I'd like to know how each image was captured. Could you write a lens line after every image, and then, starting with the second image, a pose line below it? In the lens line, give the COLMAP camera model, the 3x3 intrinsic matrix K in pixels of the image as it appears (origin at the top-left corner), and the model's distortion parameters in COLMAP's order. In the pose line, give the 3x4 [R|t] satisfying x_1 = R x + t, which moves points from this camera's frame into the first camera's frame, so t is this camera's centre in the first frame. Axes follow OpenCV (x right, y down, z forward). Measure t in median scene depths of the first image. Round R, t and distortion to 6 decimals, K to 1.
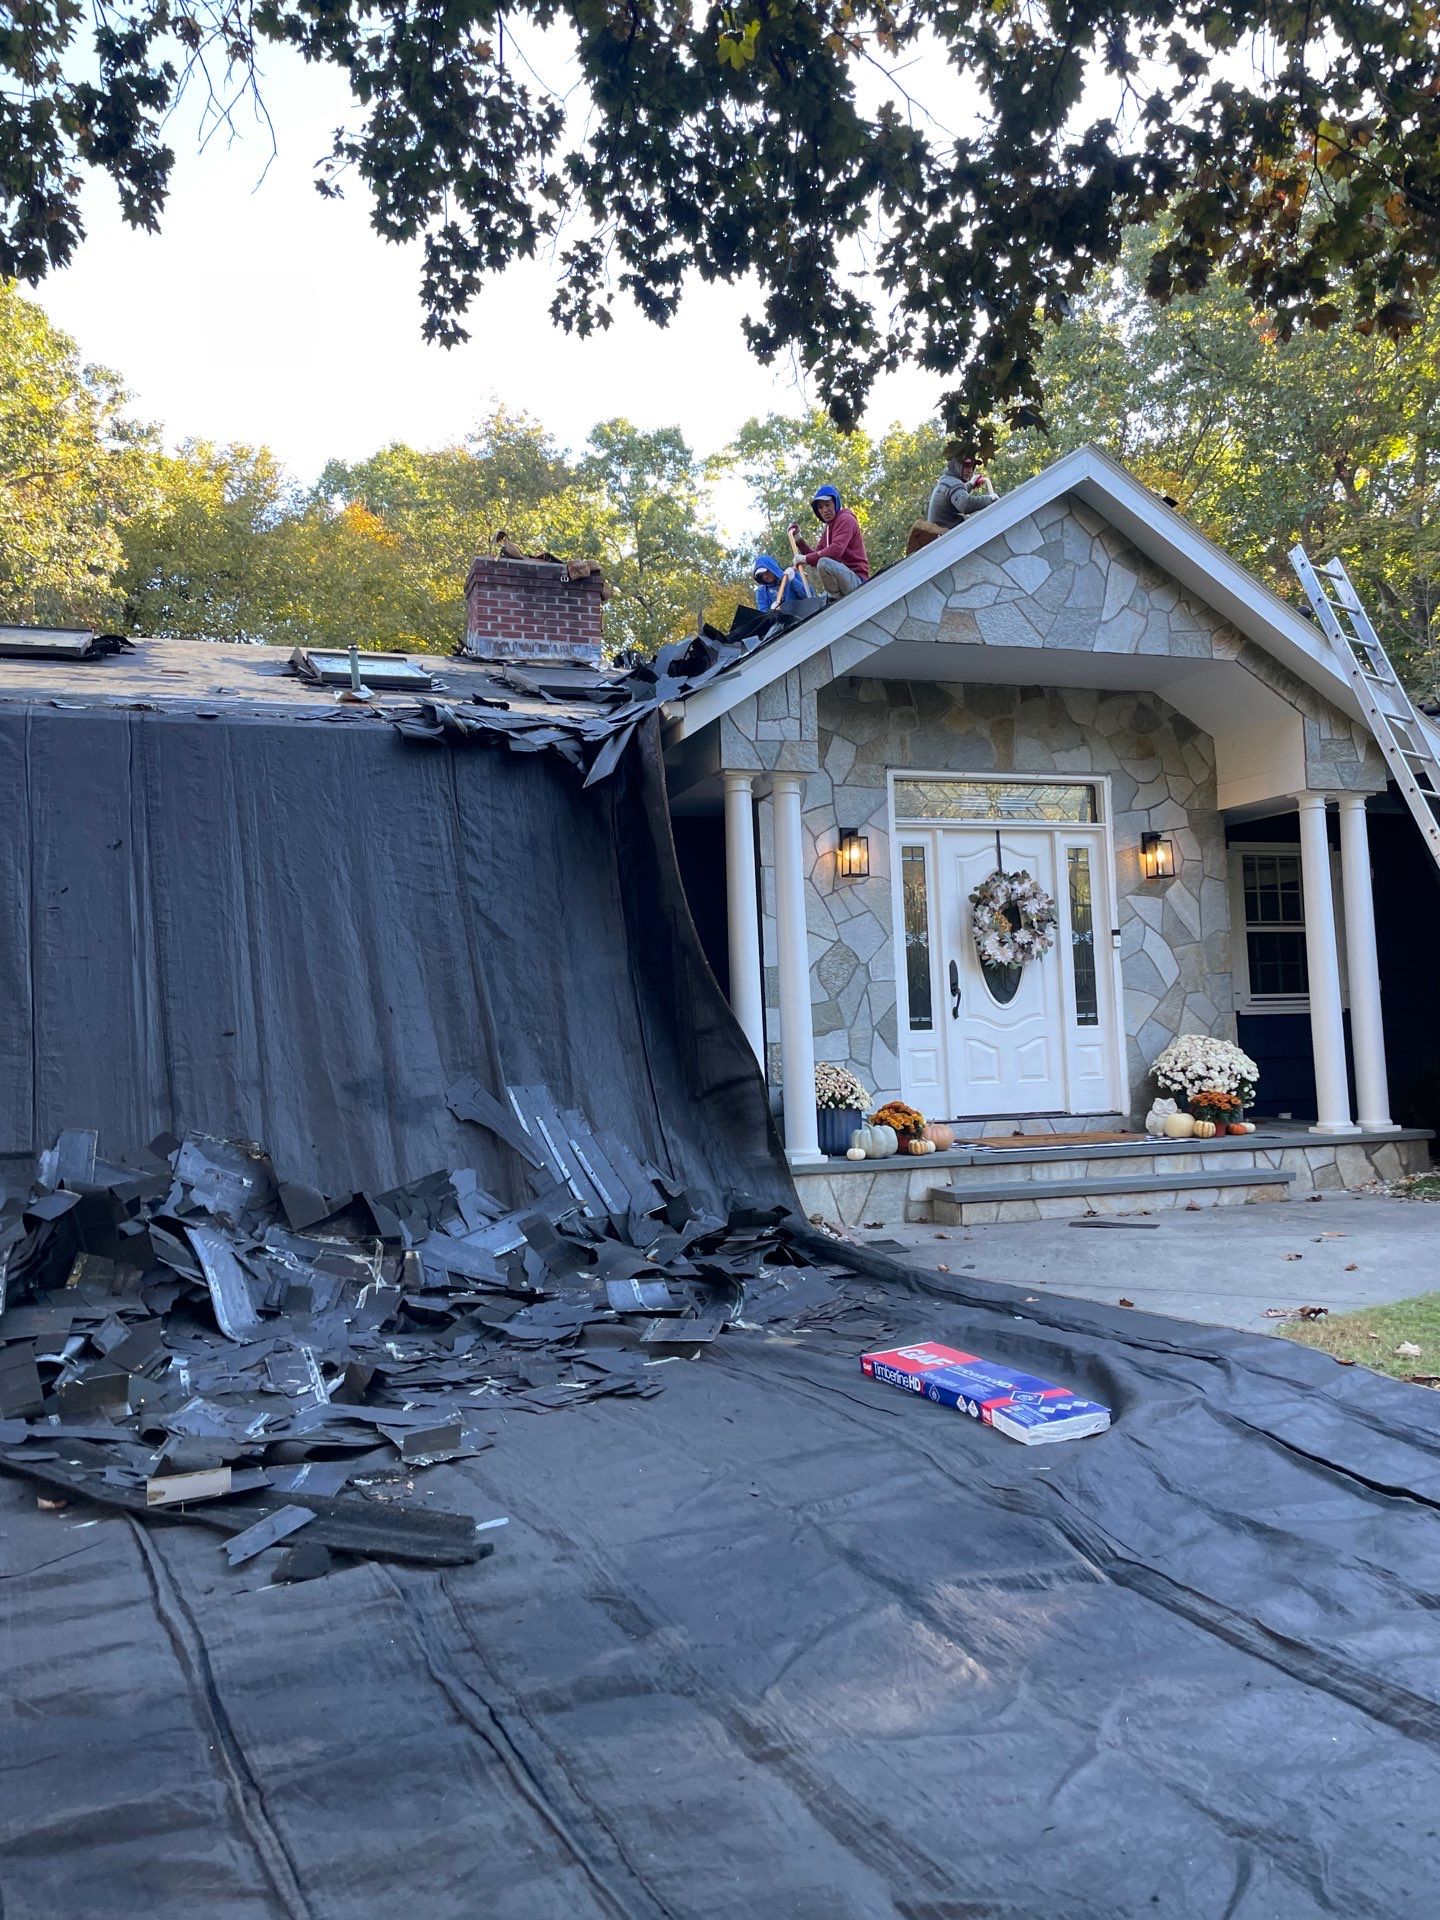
lens RADIAL K [[1450.1, 0, 681.9], [0, 1450.1, 960.6], [0, 0, 1]] dist [0.089563, -0.120630]
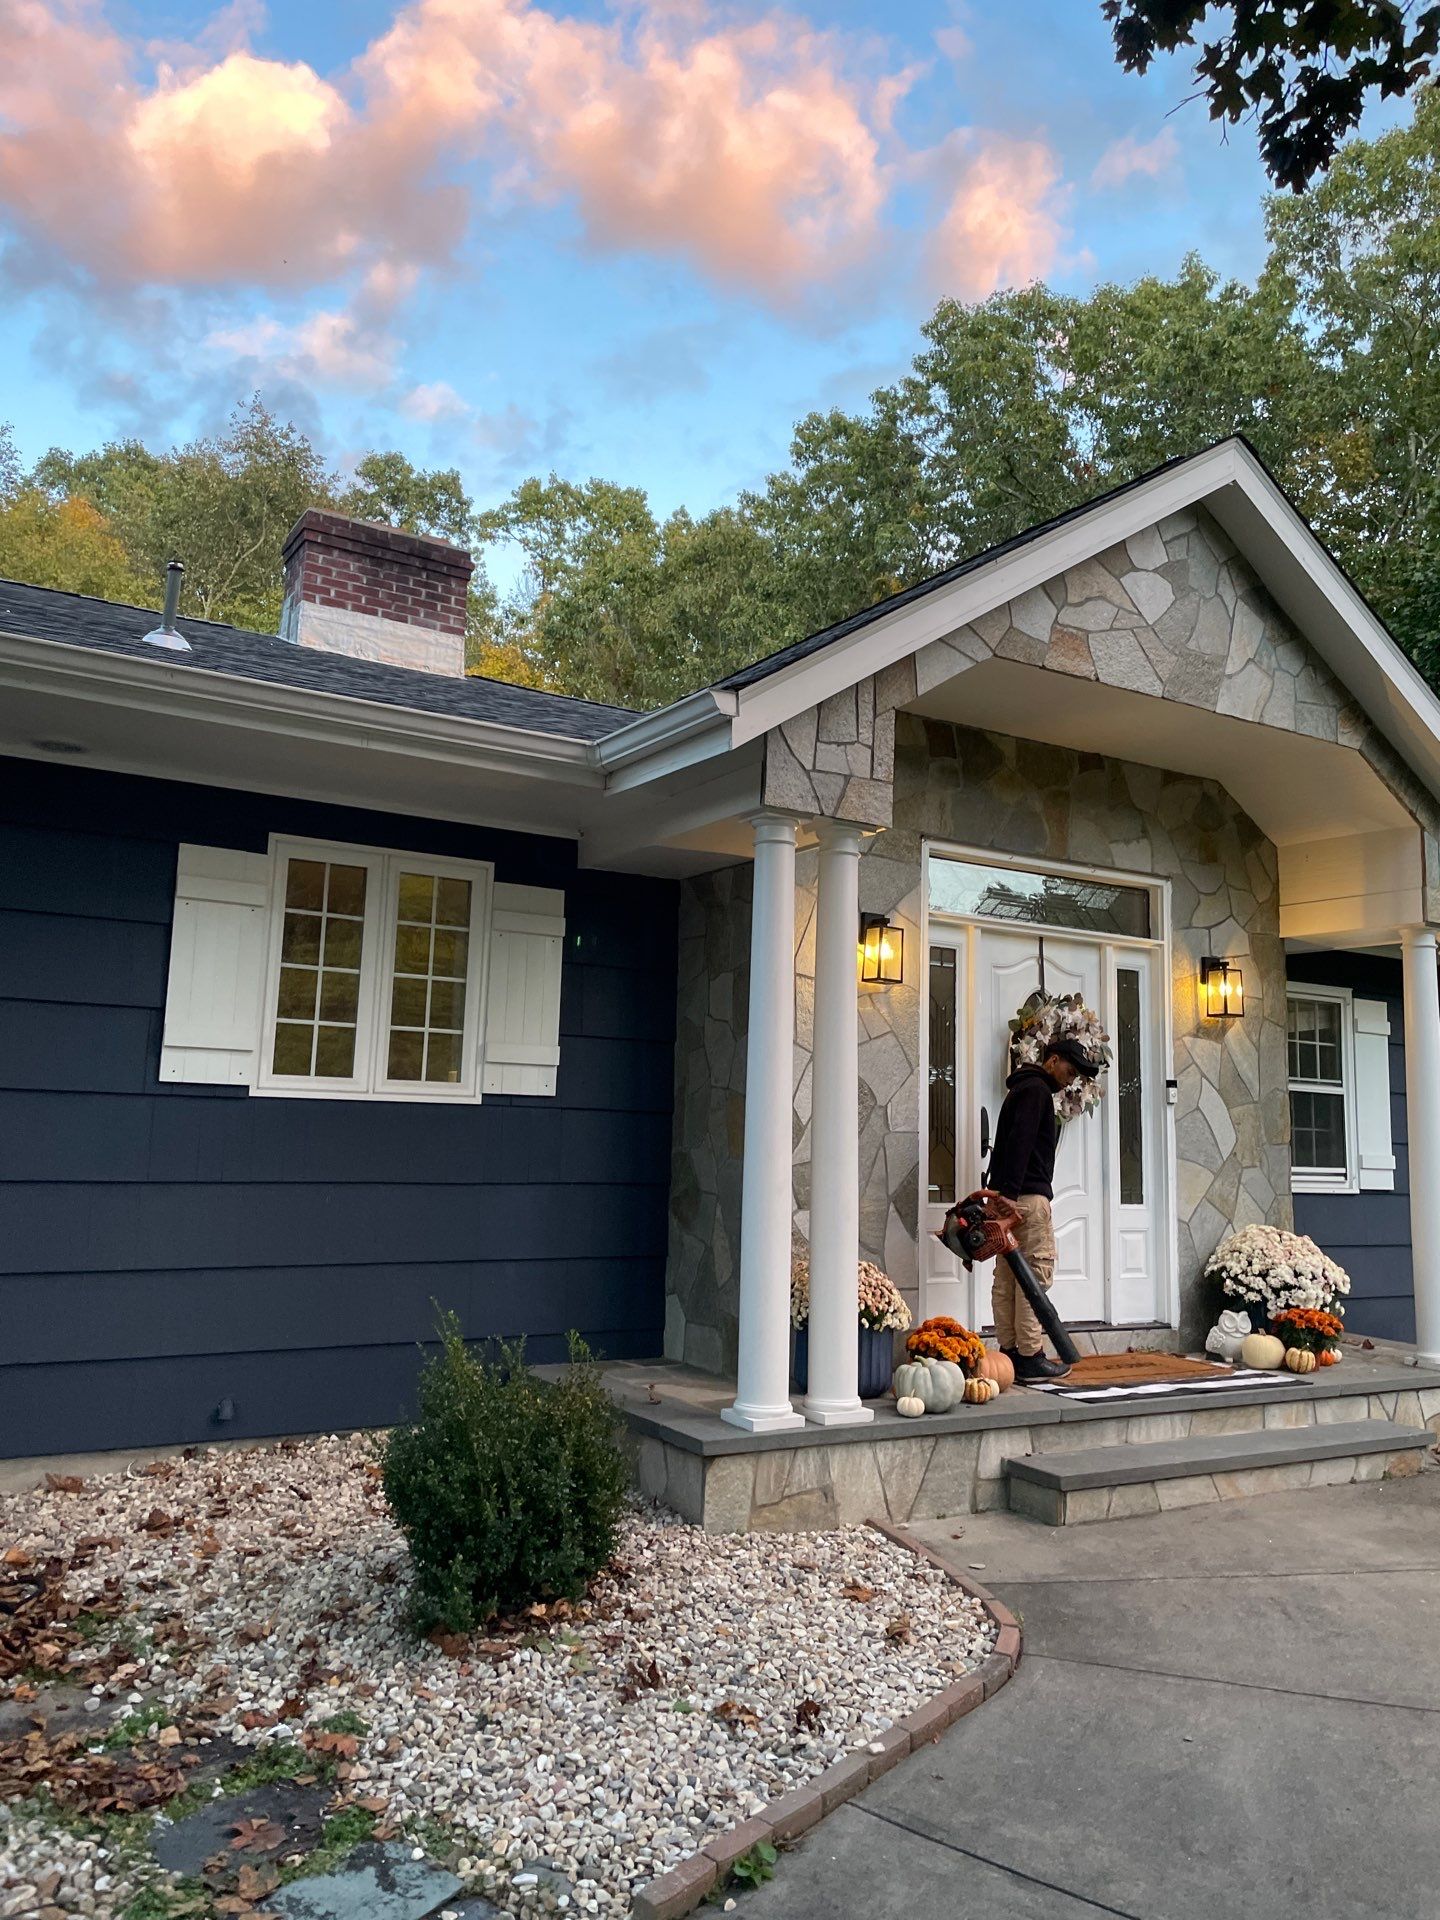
lens RADIAL K [[1462.1, 0, 736.6], [0, 1462.1, 947.5], [0, 0, 1]] dist [0.096011, -0.126899]
pose [[0.969287, 0.090003, 0.228871, -0.109893], [-0.074081, 0.994256, -0.077249, -0.013936], [-0.234509, 0.057921, 0.970387, 0.307028]]
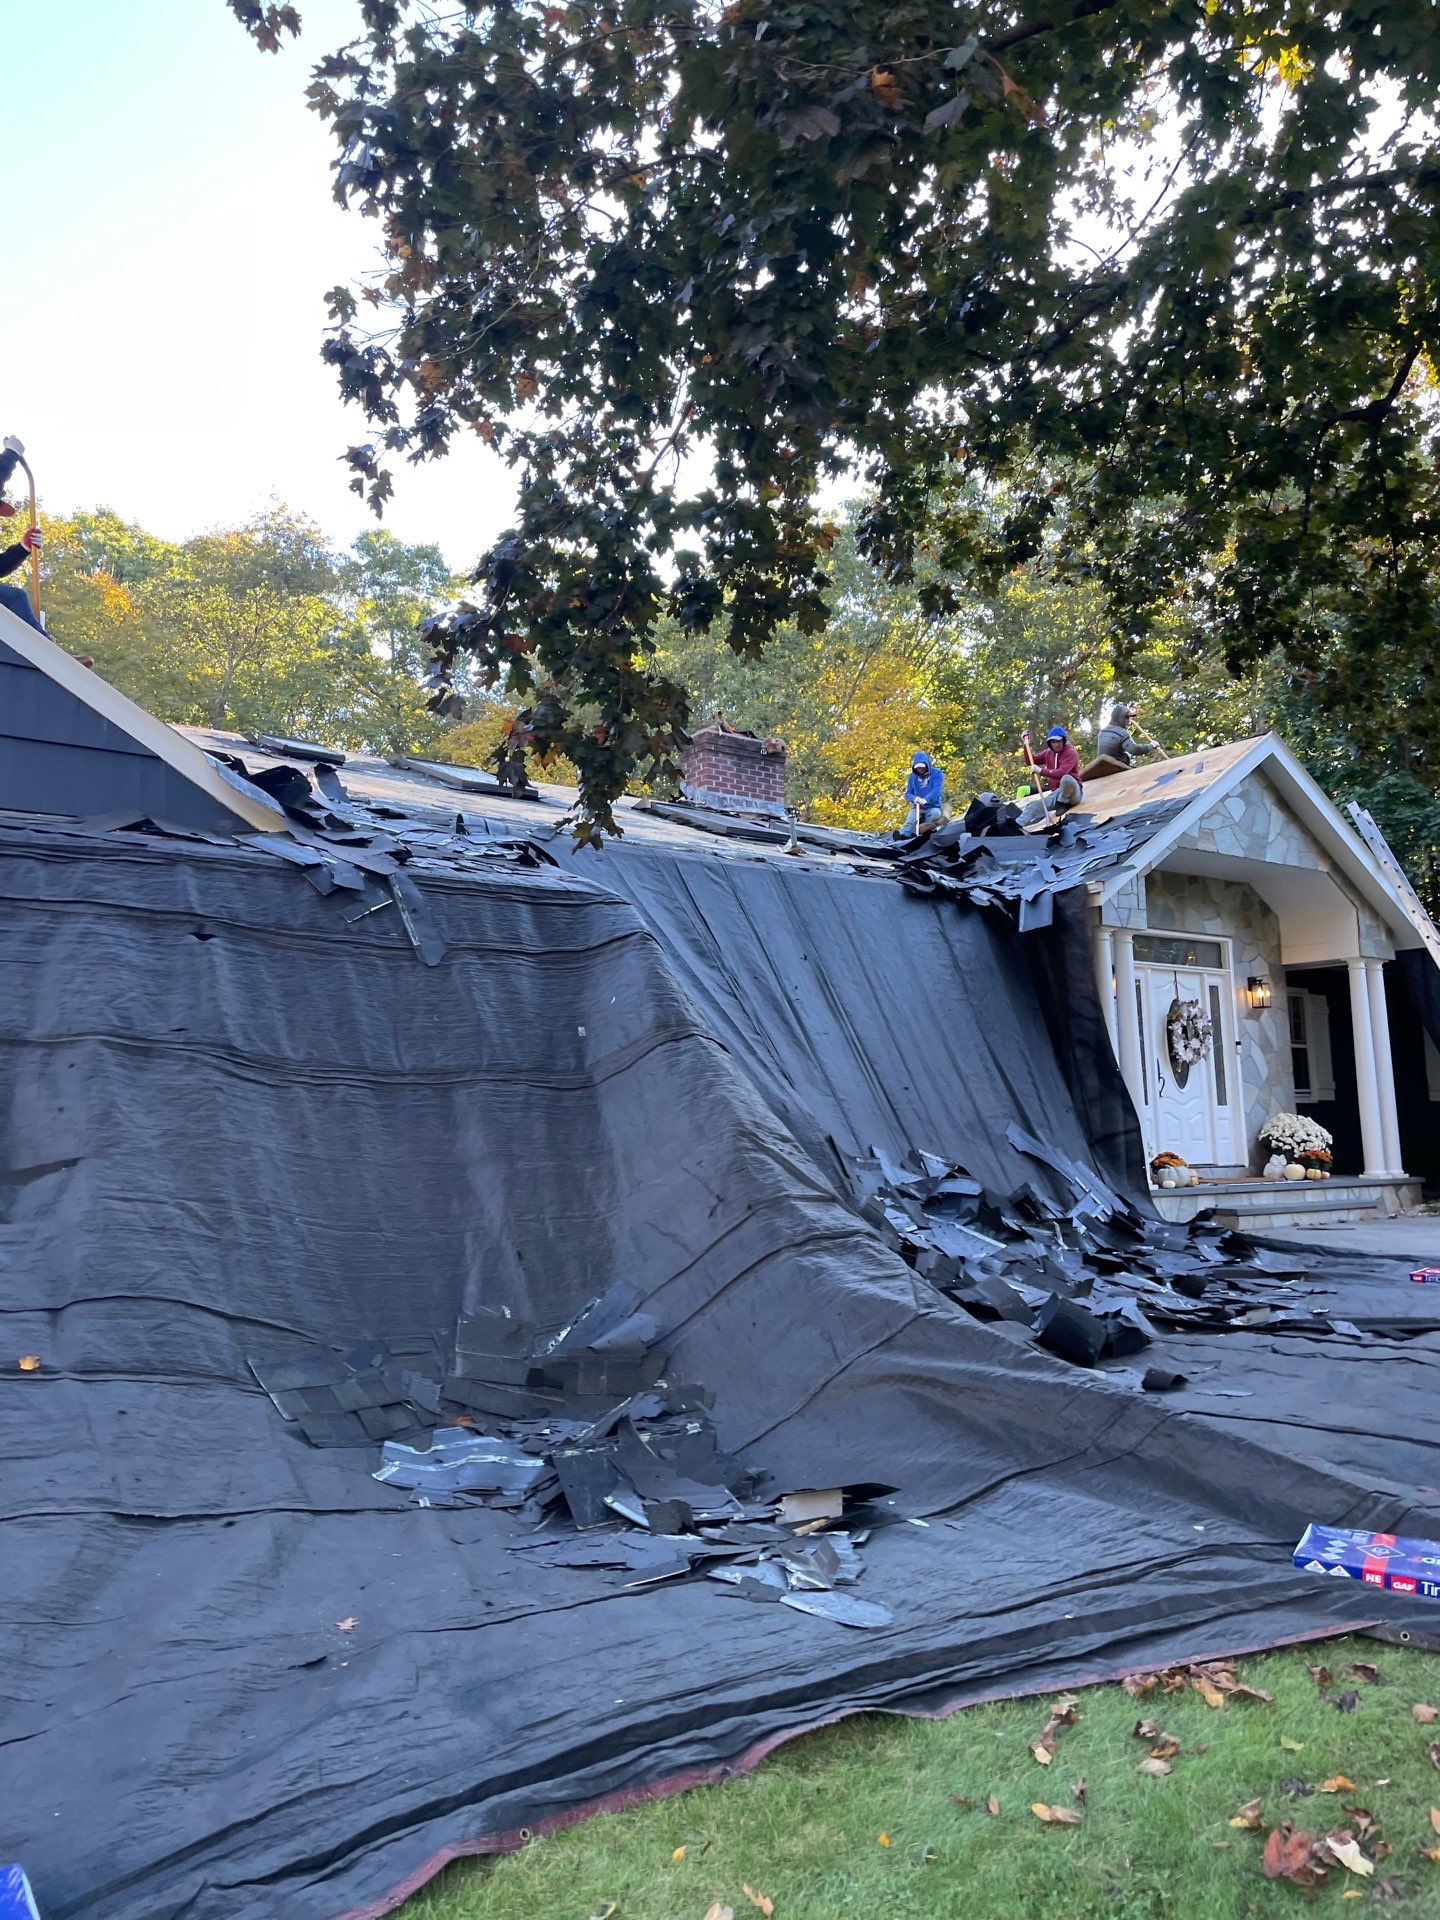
lens RADIAL K [[1462.1, 0, 736.6], [0, 1462.1, 947.5], [0, 0, 1]] dist [0.096011, -0.126899]
pose [[0.946865, 0.055890, 0.316739, -0.687022], [-0.030654, 0.995985, -0.084111, 0.026571], [-0.320168, 0.069932, 0.944776, -0.272438]]
